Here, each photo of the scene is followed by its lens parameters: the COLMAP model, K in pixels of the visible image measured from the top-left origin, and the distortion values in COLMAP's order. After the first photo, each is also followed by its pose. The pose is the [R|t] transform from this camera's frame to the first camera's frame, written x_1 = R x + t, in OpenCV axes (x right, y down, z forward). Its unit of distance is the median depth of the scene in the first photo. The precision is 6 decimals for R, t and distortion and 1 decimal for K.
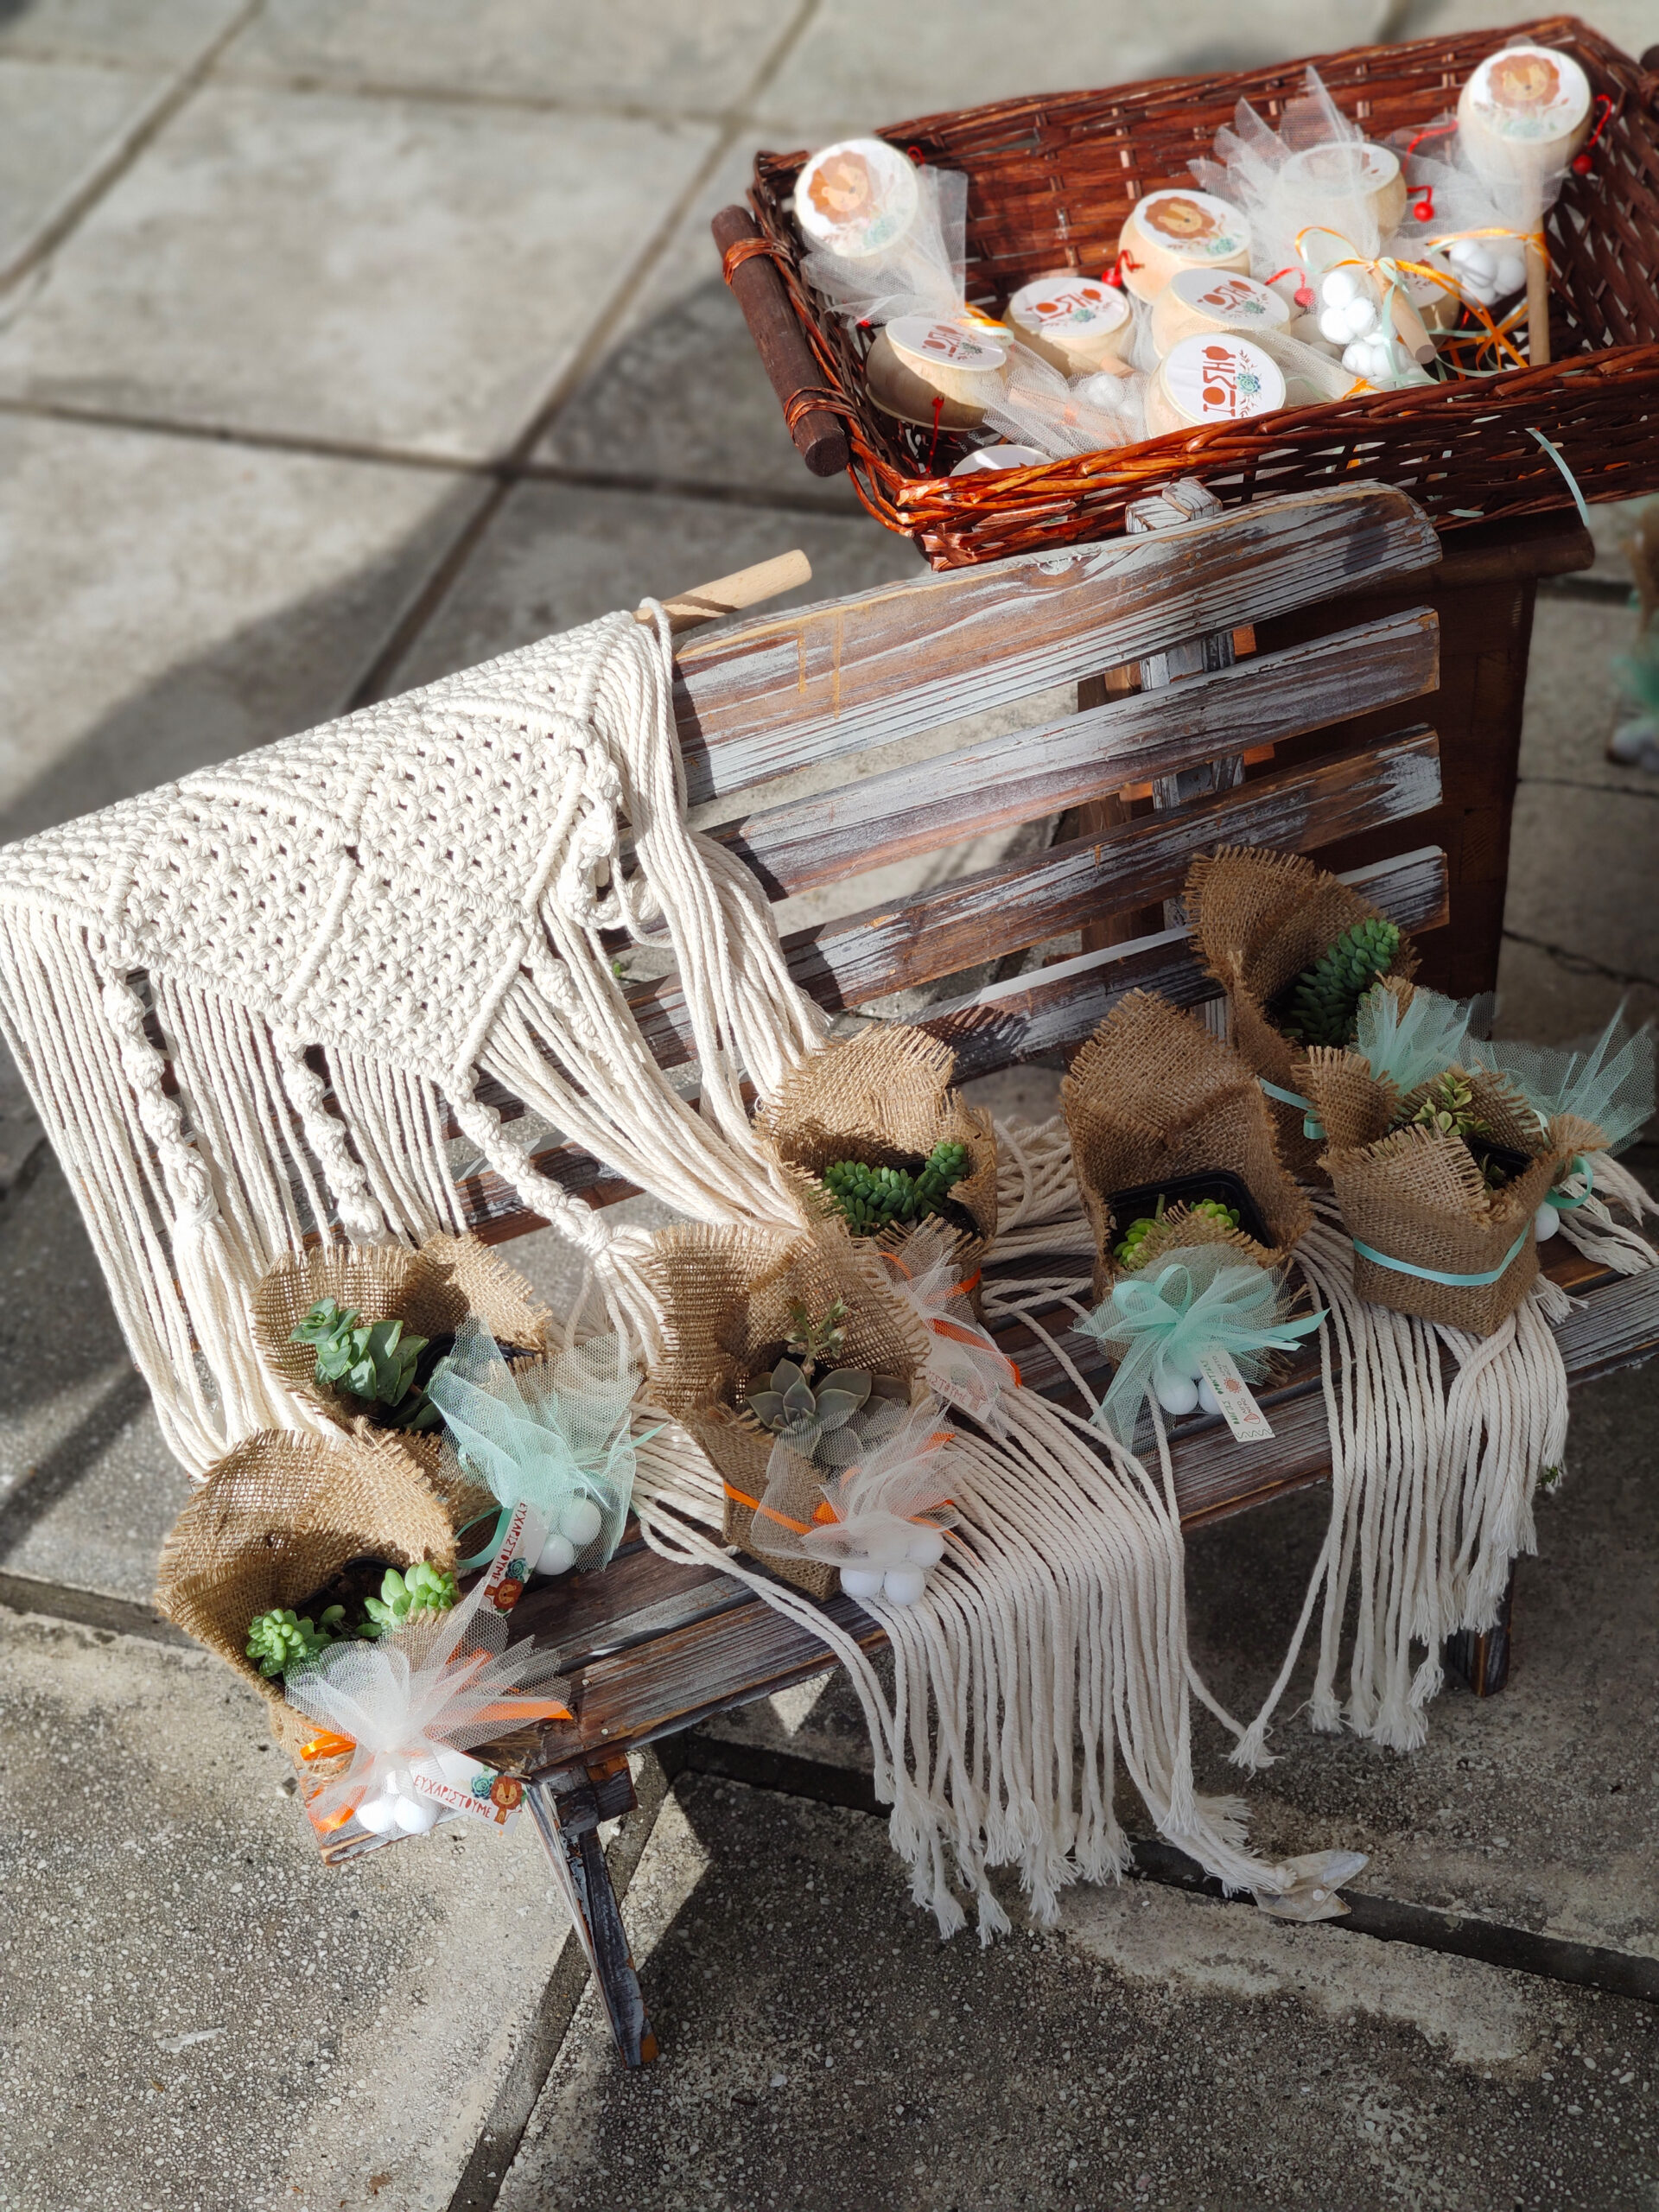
lens RADIAL K [[3211.0, 0, 829.5], [0, 3211.0, 1106.0], [0, 0, 1]] dist [0.226711, -1.020779]
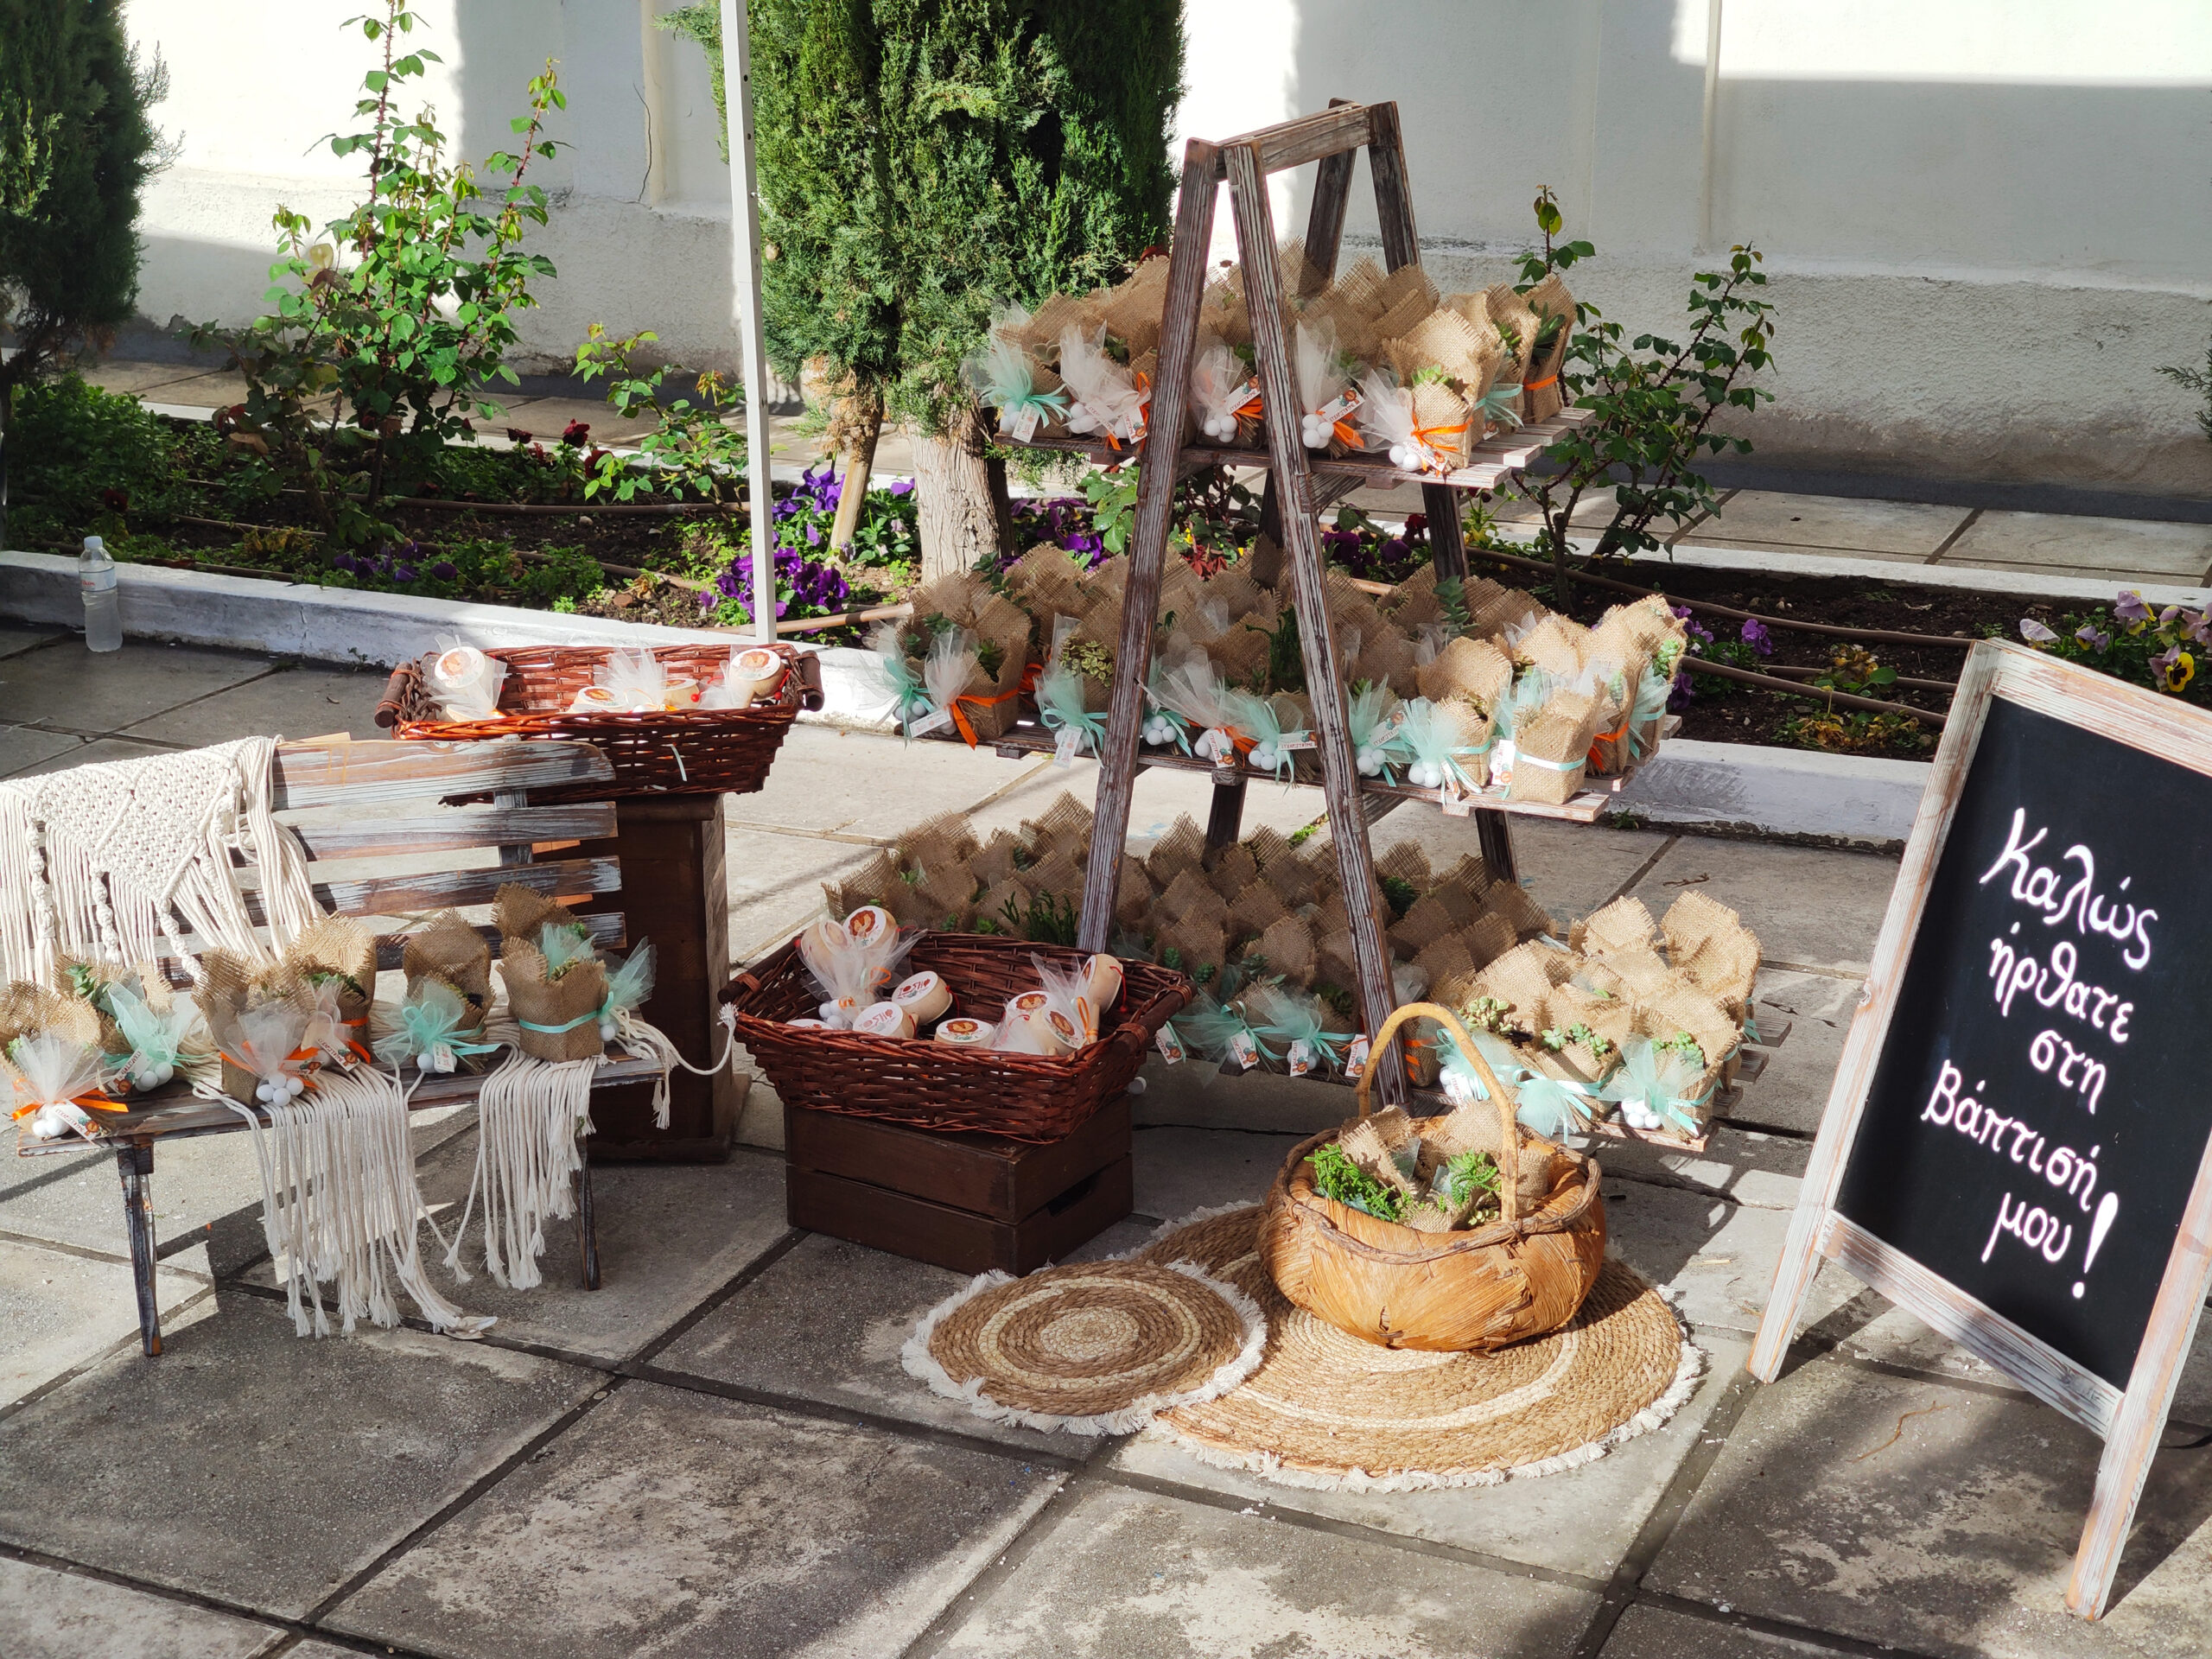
lens RADIAL K [[3201.7, 0, 1125.0], [0, 3201.7, 824.4], [0, 0, 1]] dist [0.260769, -1.266706]
pose [[0.991291, 0.099063, -0.086772, 0.831219], [-0.127229, 0.890488, -0.436856, 0.935457], [0.033994, 0.444091, 0.895336, -1.243550]]
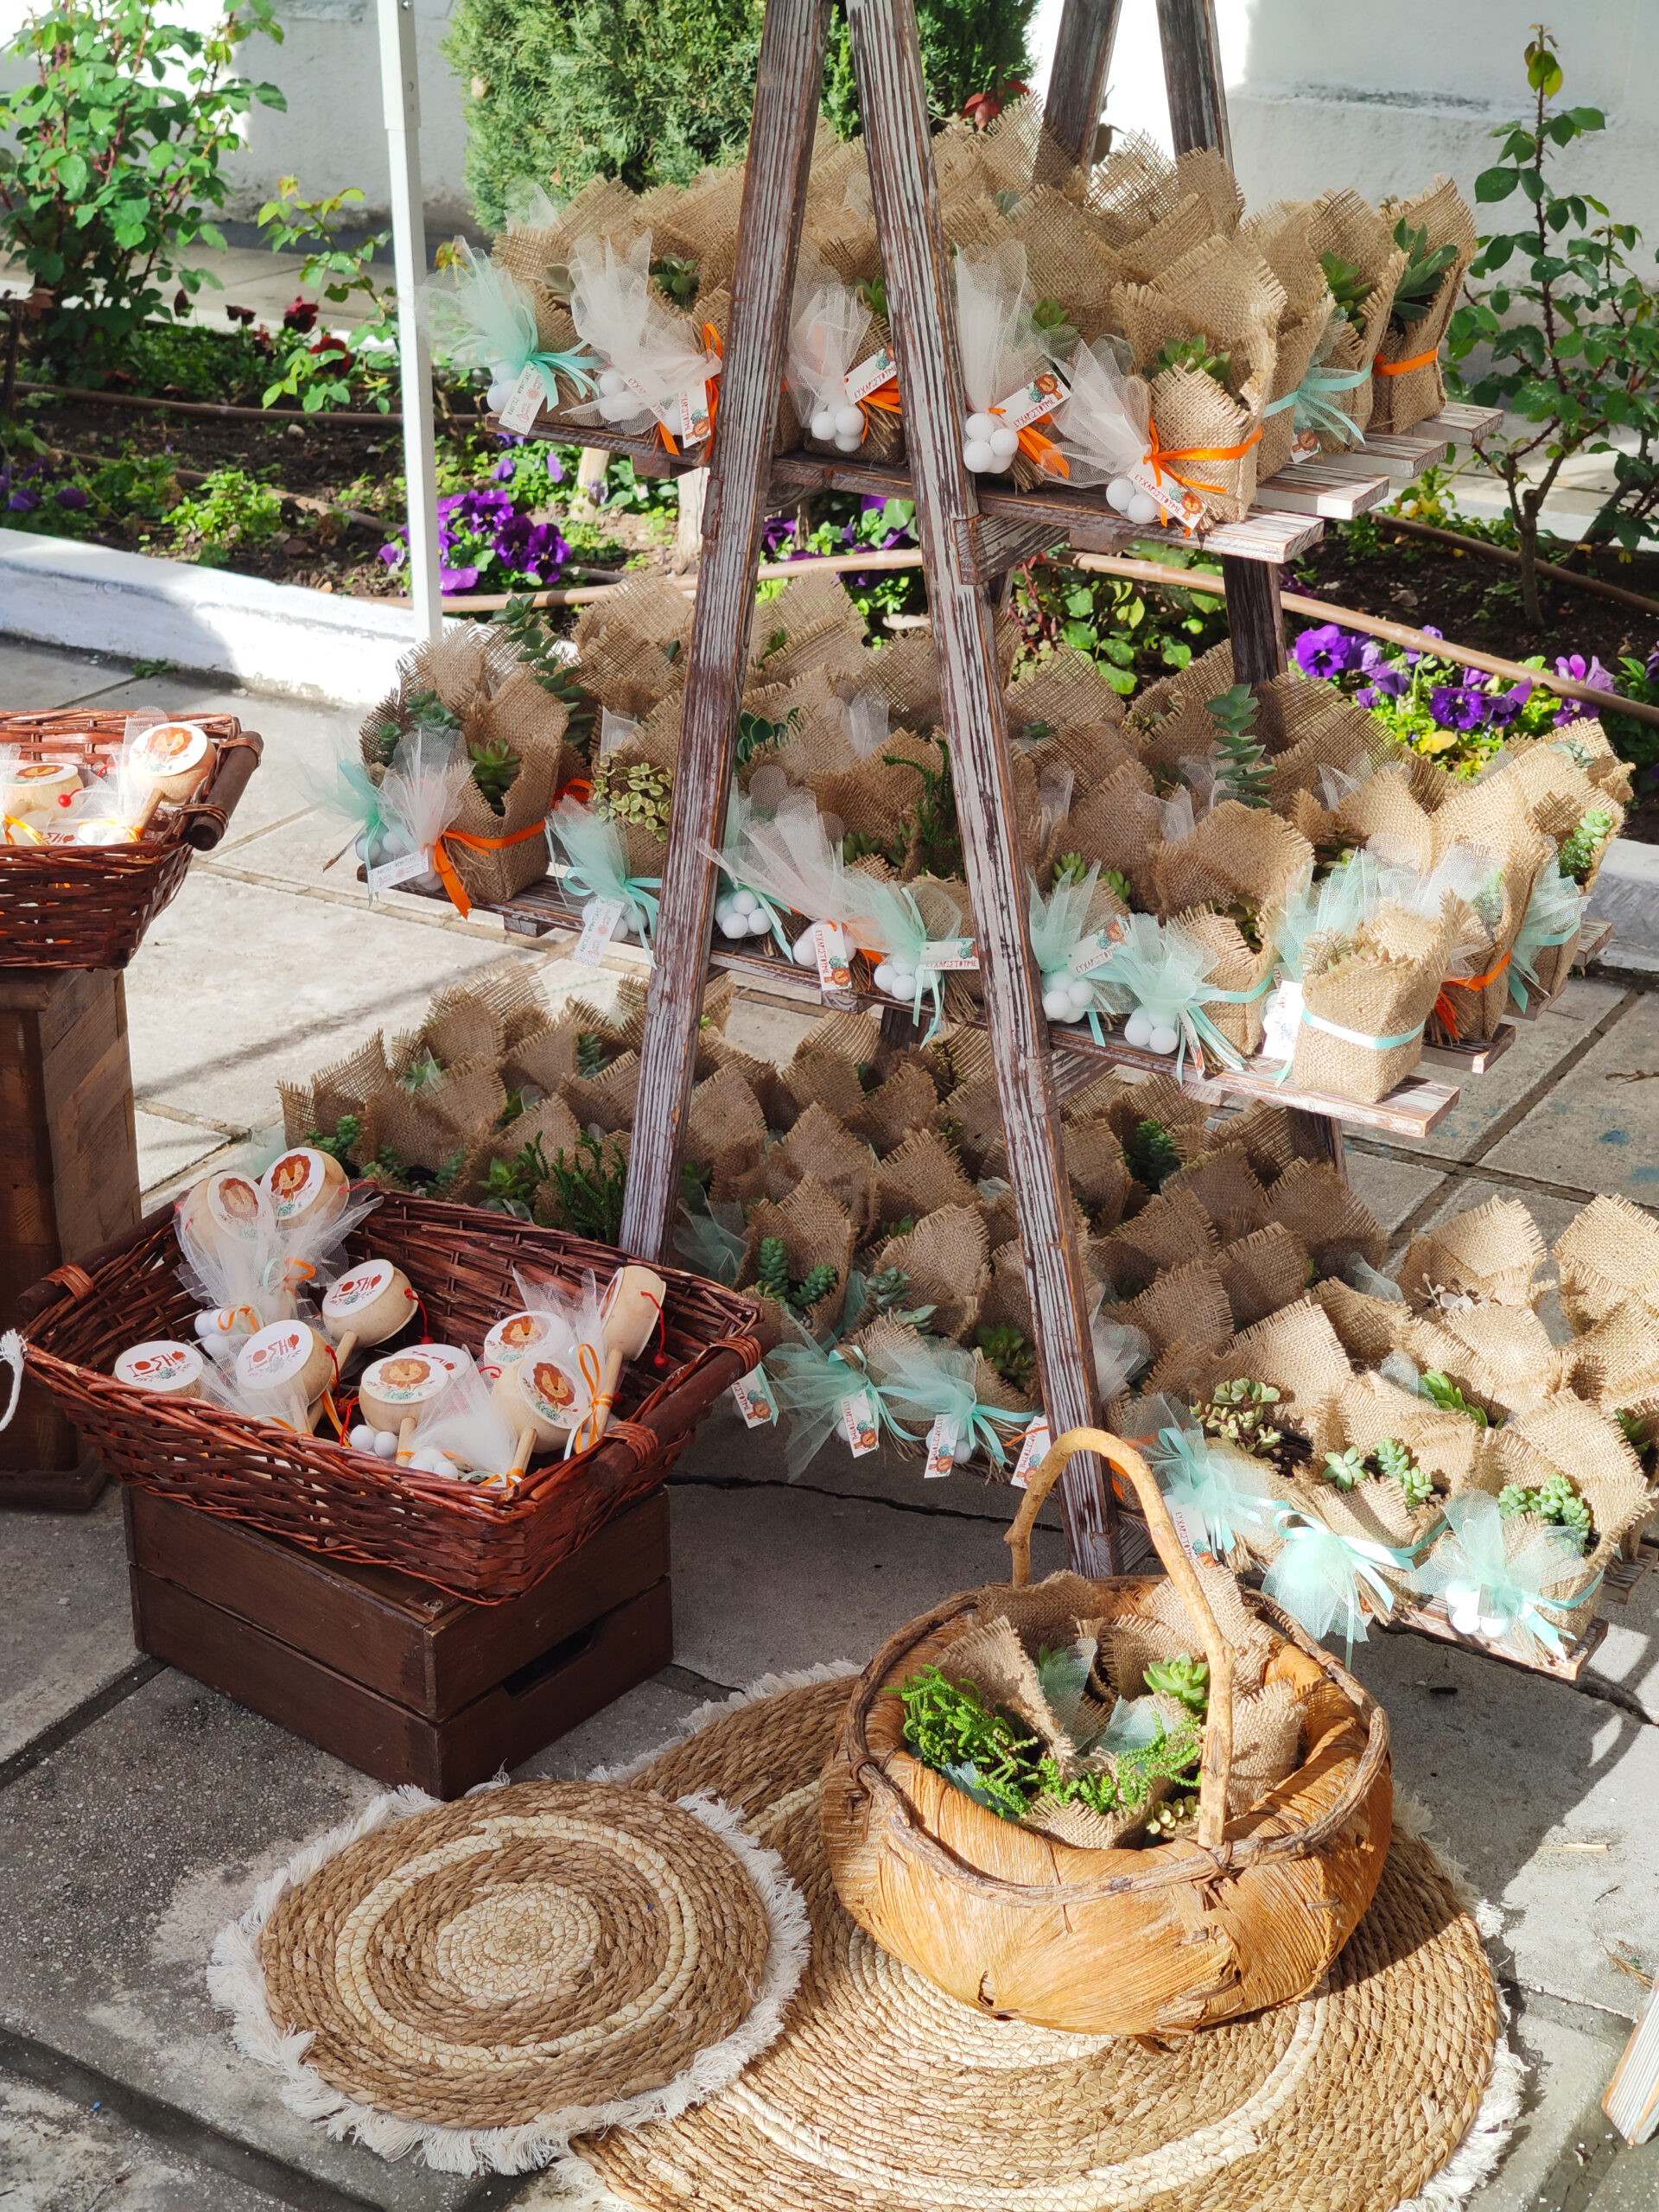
lens RADIAL K [[3211.0, 0, 829.5], [0, 3211.0, 1106.0], [0, 0, 1]] dist [0.226711, -1.020779]
pose [[0.971277, 0.168968, -0.167545, 0.955224], [-0.213753, 0.928926, -0.302335, 0.287595], [0.104552, 0.329464, 0.938361, -0.415096]]
